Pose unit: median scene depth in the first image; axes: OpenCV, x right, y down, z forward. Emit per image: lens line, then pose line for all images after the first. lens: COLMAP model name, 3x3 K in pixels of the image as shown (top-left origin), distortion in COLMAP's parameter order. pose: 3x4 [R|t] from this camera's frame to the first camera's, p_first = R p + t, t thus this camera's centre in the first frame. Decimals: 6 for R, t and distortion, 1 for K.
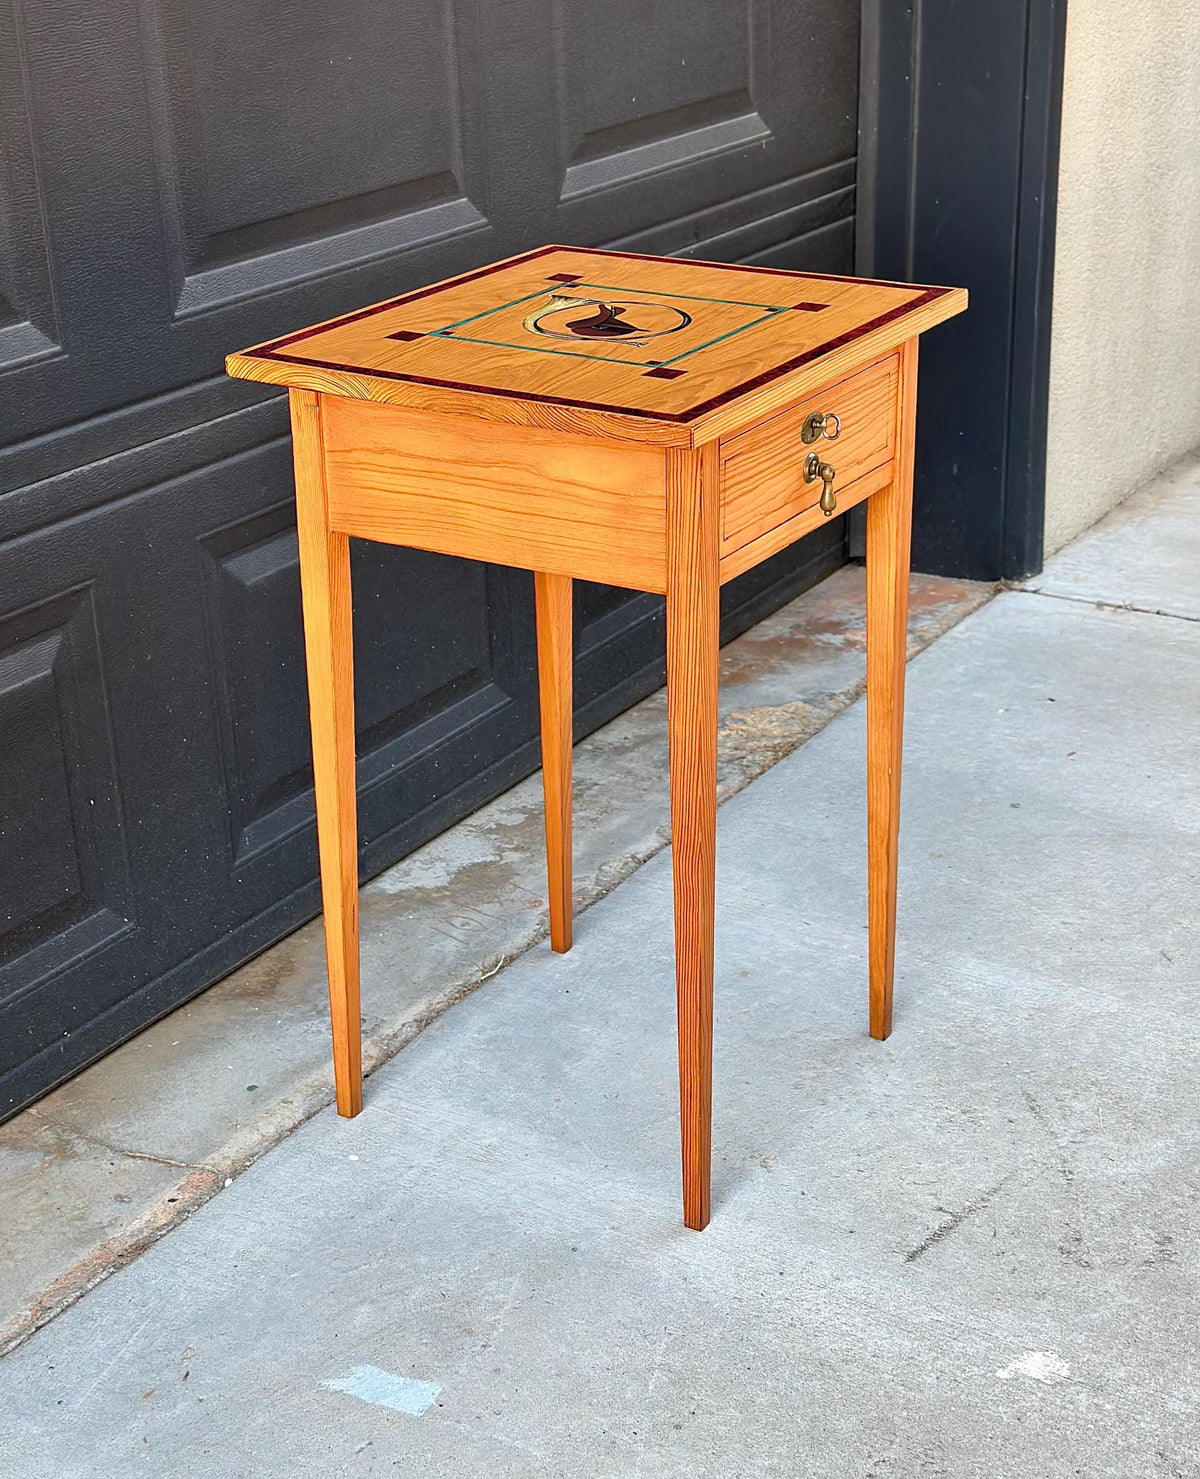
lens RADIAL K [[2366.7, 0, 581.6], [0, 2366.7, 737.7], [0, 0, 1]] dist [0.150486, 0.000000]
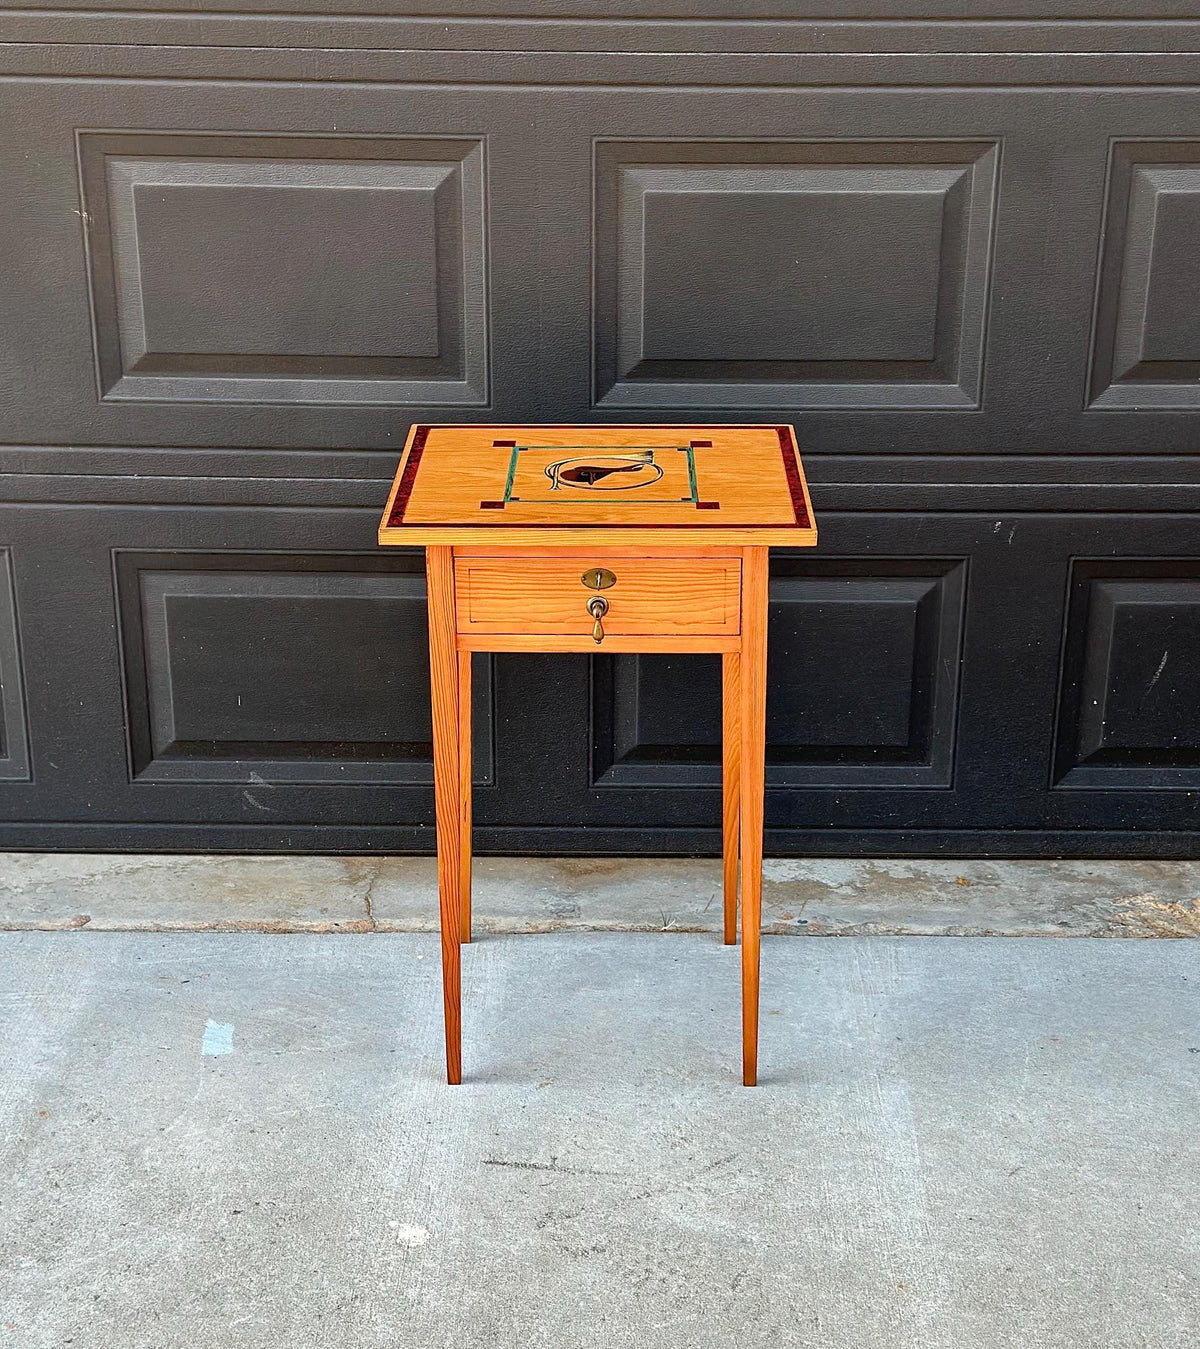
lens RADIAL K [[2330.1, 0, 596.6], [0, 2330.1, 760.1], [0, 0, 1]] dist [0.150141, 0.000000]
pose [[0.519150, 0.362377, -0.774059, 1.047714], [-0.347083, 0.917014, 0.196518, -0.264523], [0.781036, 0.166640, 0.601842, 0.169541]]
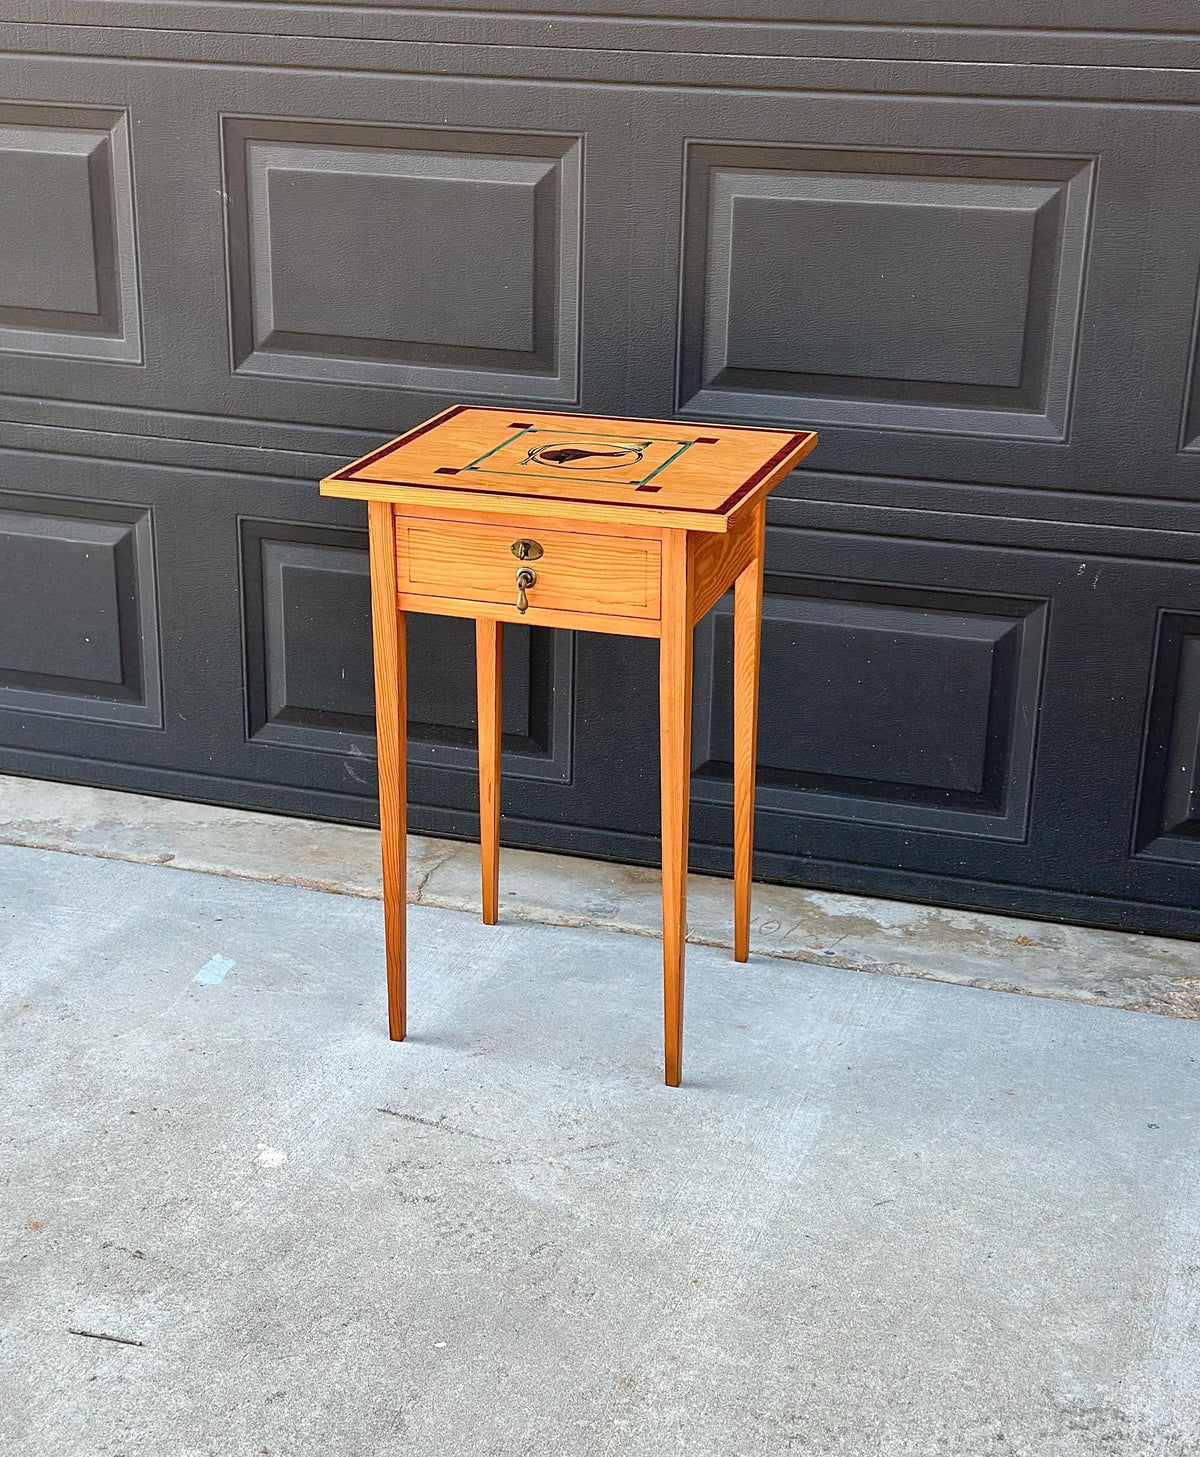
lens RADIAL K [[2343.4, 0, 572.0], [0, 2343.4, 832.4], [0, 0, 1]] dist [0.143057, 0.000000]
pose [[0.231091, 0.393995, -0.889587, 1.239819], [-0.393353, 0.874112, 0.284958, -0.344084], [0.889871, 0.284070, 0.356978, 0.502332]]
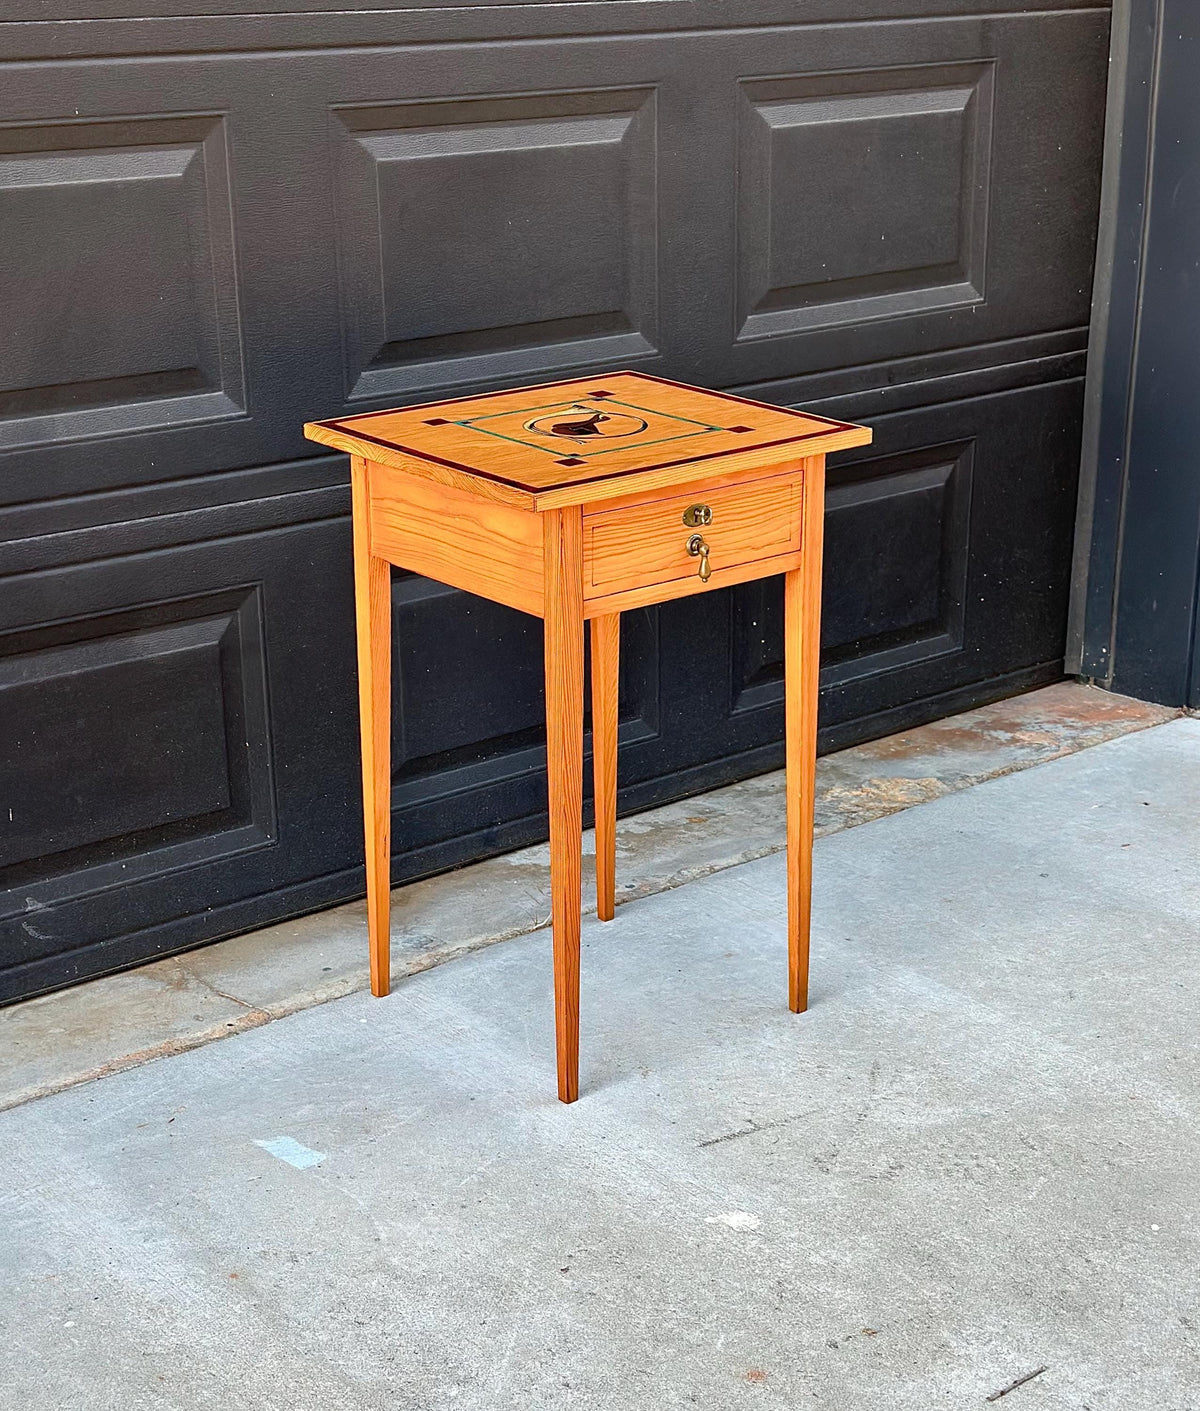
lens RADIAL K [[2409.5, 0, 602.8], [0, 2409.5, 821.8], [0, 0, 1]] dist [0.145060, 0.000000]
pose [[0.947698, 0.136380, -0.288565, 0.409905], [-0.142760, 0.989757, -0.001074, 0.044837], [0.285463, 0.042213, 0.957460, -0.284423]]
